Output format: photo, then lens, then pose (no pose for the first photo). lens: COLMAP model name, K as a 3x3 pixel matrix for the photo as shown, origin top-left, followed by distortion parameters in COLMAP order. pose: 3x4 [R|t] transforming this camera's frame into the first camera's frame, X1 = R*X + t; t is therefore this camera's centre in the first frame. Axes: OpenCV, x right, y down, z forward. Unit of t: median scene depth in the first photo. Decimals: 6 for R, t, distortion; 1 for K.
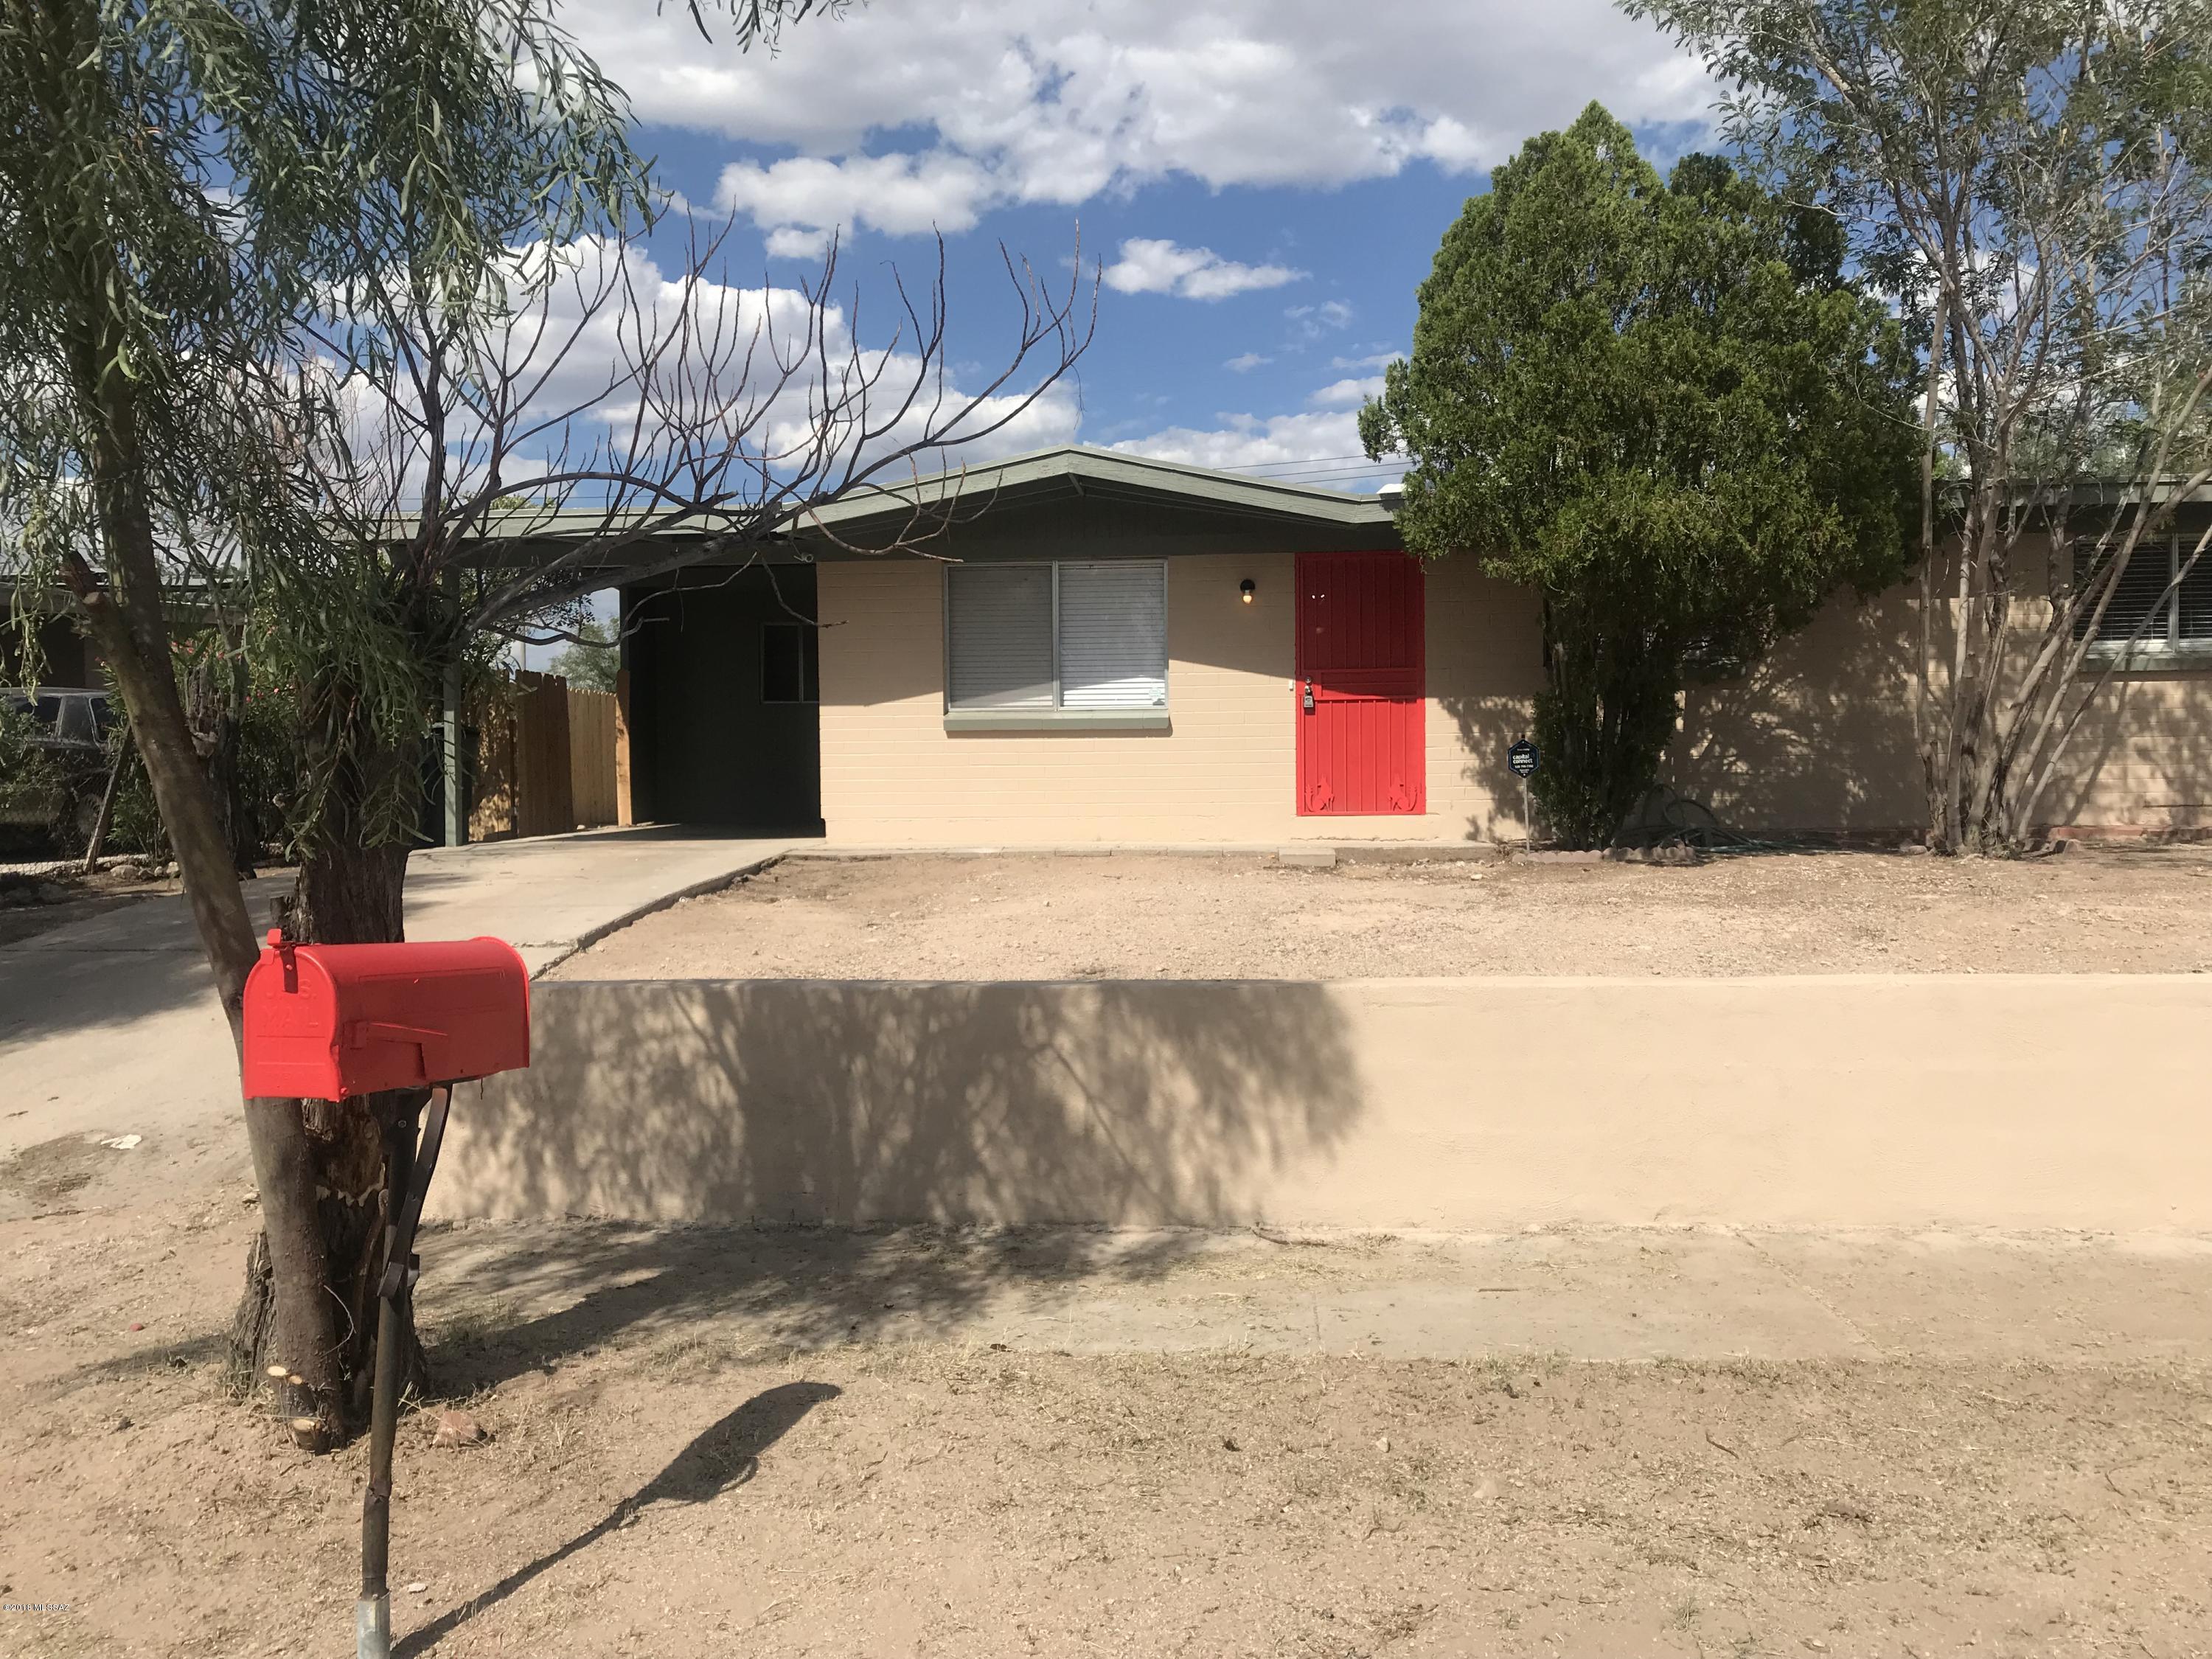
lens RADIAL K [[1811.7, 0, 1106.6], [0, 1811.7, 834.5], [0, 0, 1]] dist [0.010948, 0.021220]
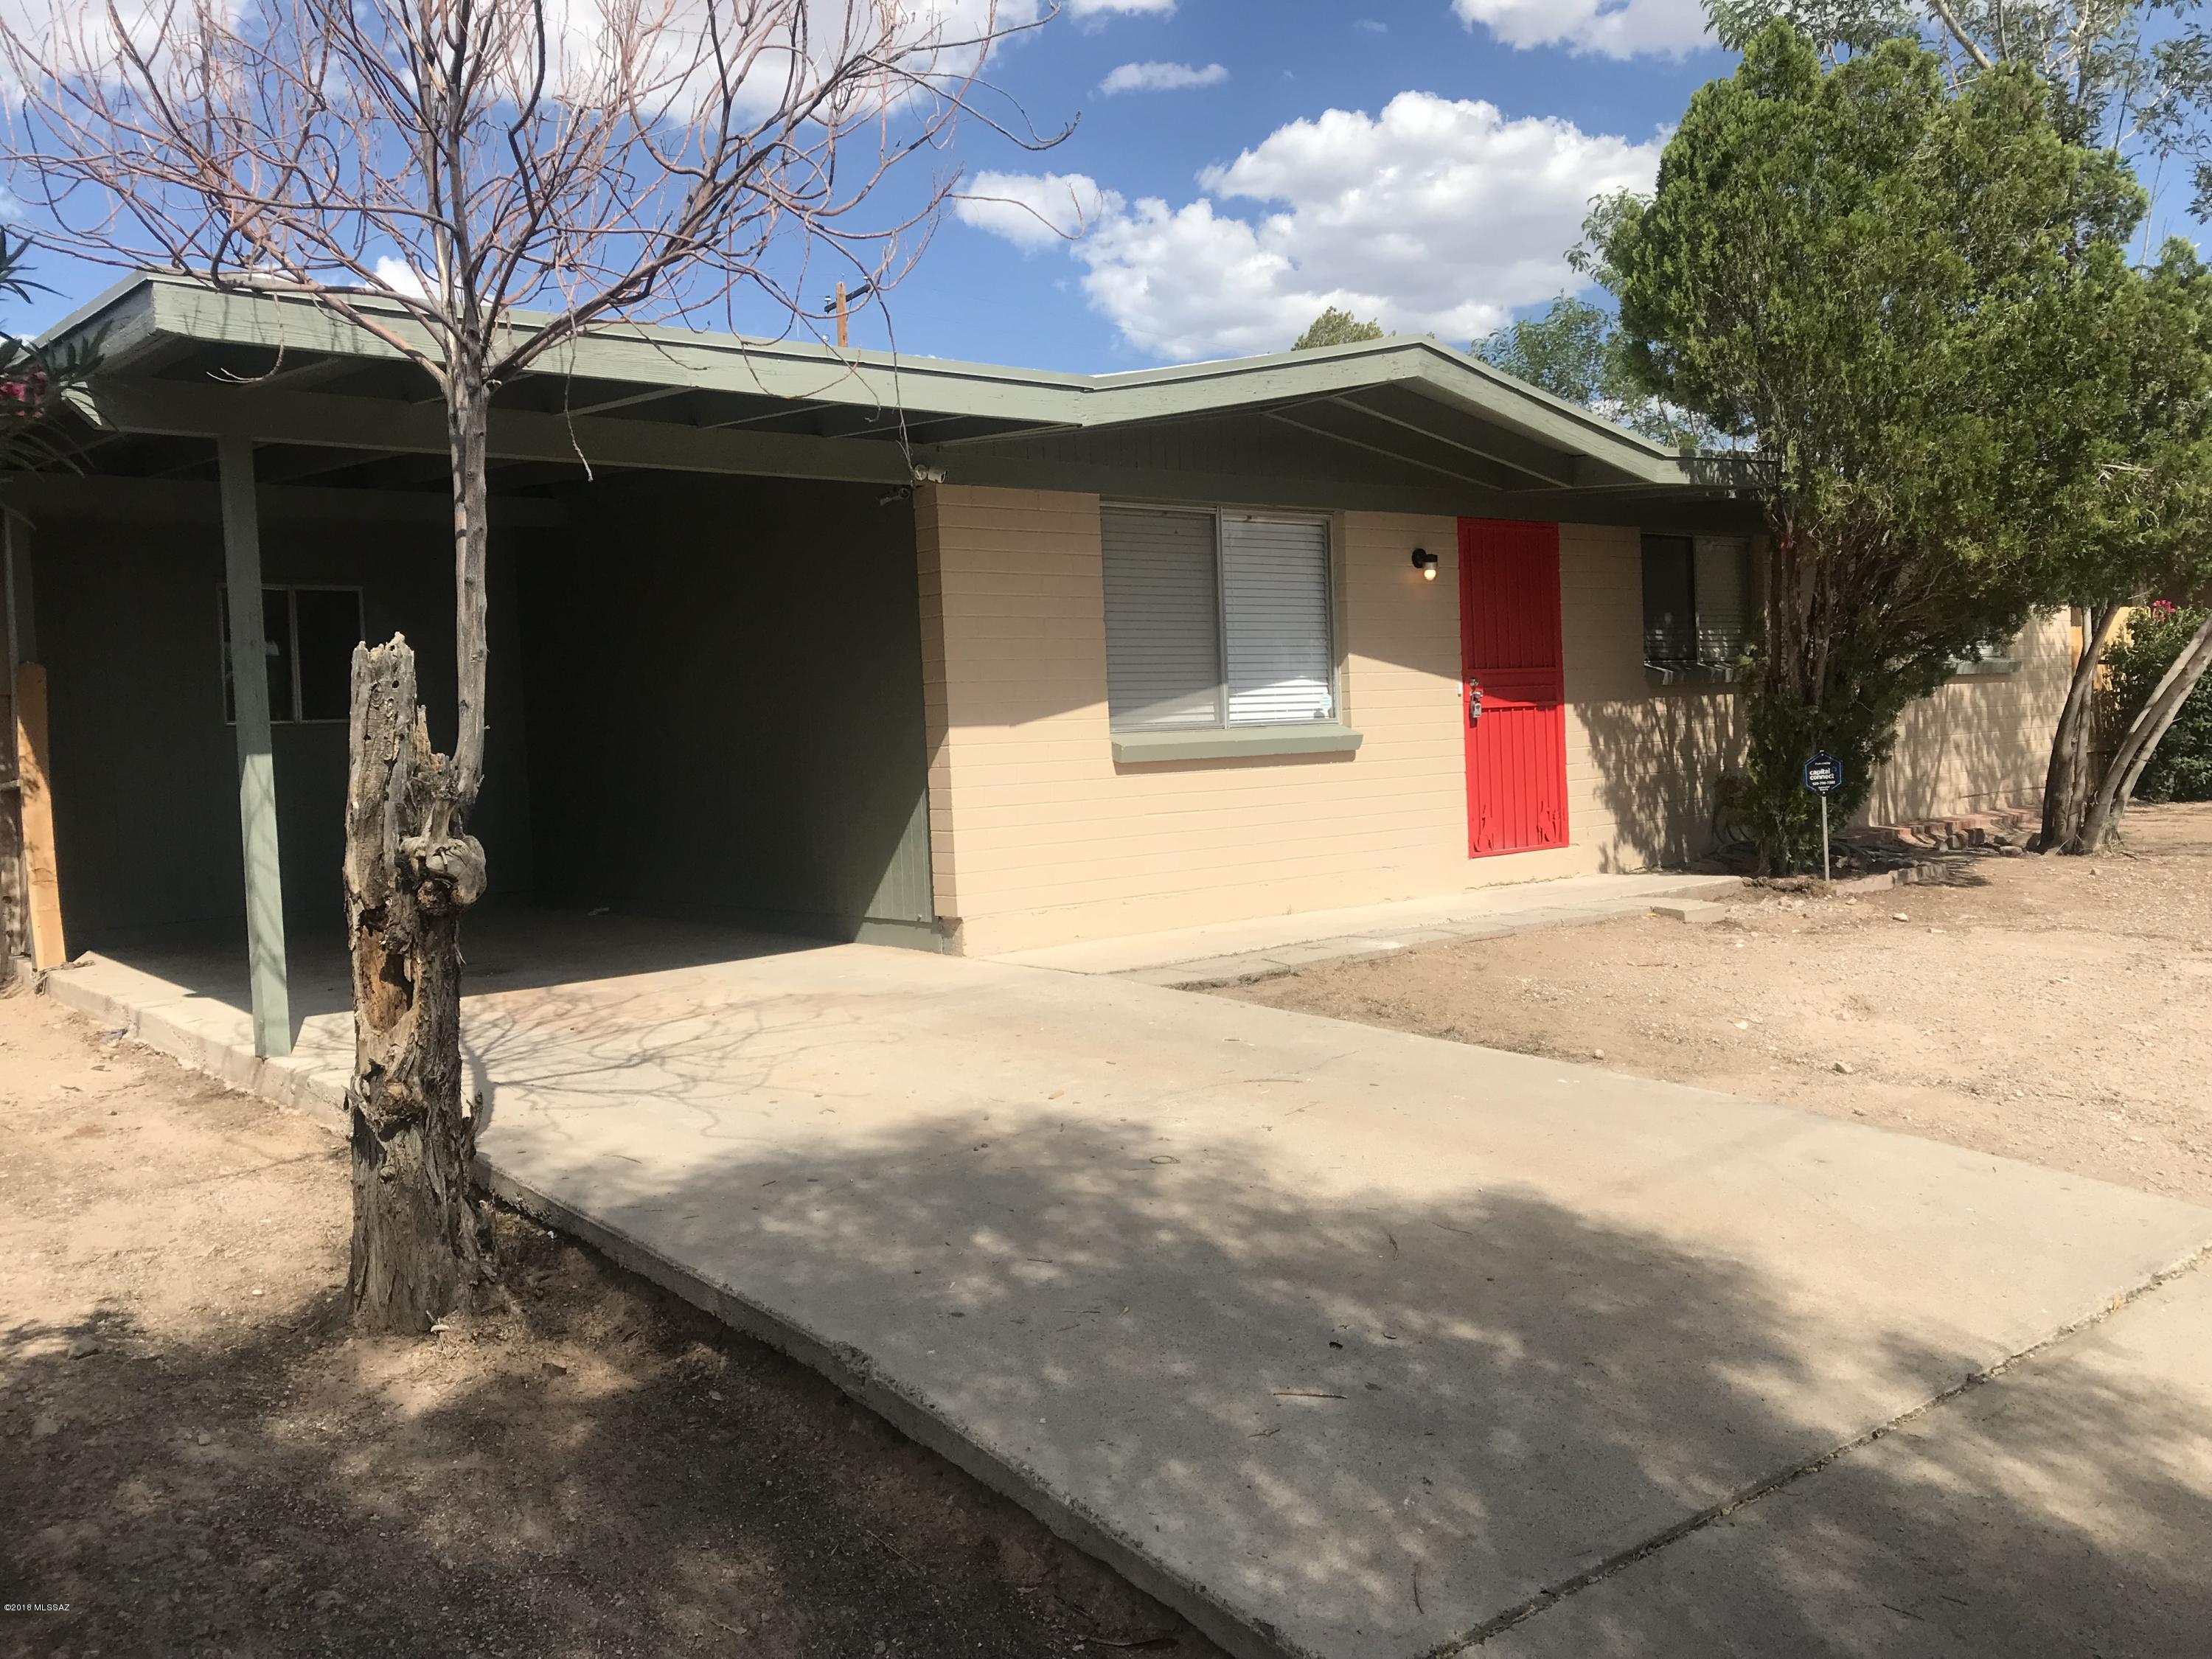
lens RADIAL K [[1811.7, 0, 1105.9], [0, 1811.7, 821.5], [0, 0, 1]] dist [0.010948, 0.021220]
pose [[0.724964, -0.054251, 0.686647, -0.539911], [0.061154, 0.998026, 0.014286, -0.046406], [-0.686066, 0.031635, 0.726851, 0.544049]]
